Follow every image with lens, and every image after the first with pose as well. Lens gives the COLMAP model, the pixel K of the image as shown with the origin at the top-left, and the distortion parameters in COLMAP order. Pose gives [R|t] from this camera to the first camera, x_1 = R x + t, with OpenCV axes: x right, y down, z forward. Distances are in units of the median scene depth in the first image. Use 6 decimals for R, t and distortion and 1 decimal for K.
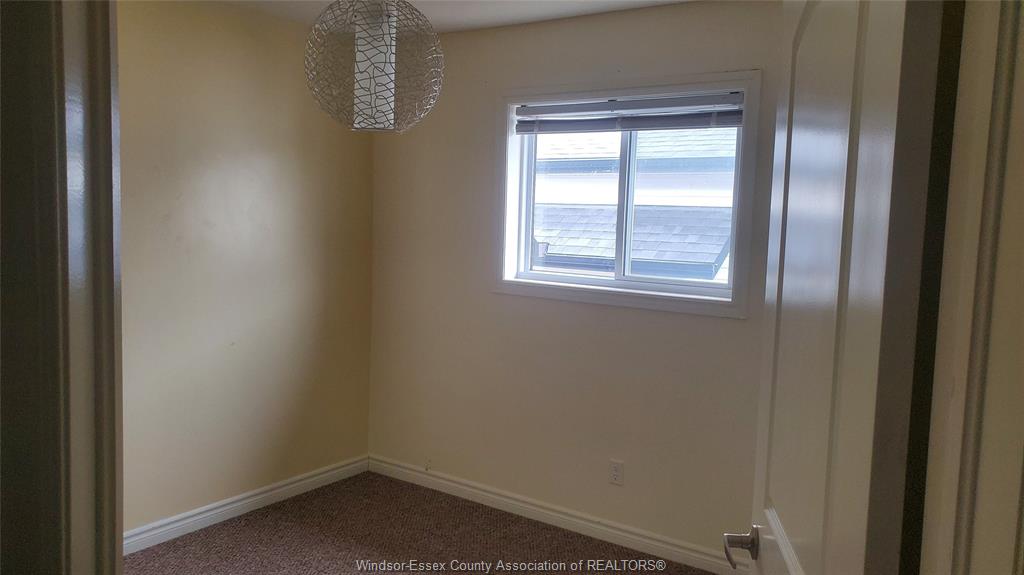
lens RADIAL K [[792.8, 0, 511.3], [0, 792.8, 283.1], [0, 0, 1]] dist [0.048589, -0.094771]
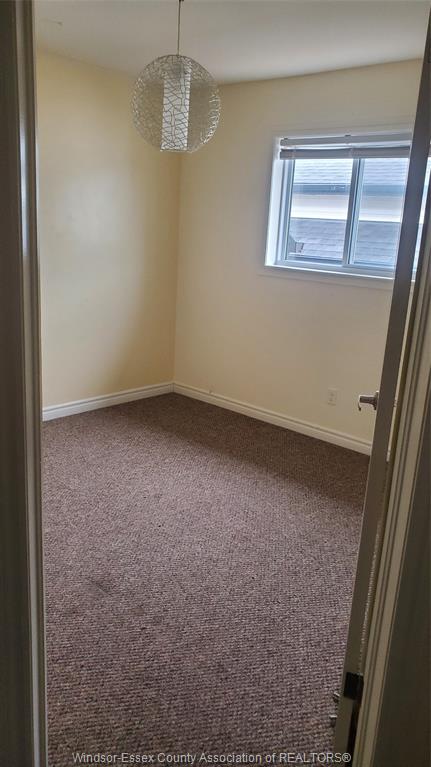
lens RADIAL K [[593.8, 0, 223.0], [0, 593.8, 385.3], [0, 0, 1]] dist [0.048589, -0.094771]
pose [[0.992249, 0.061959, -0.107715, 0.046662], [-0.043212, 0.984773, 0.168390, 0.035481], [0.116508, -0.162430, 0.979818, -0.127492]]
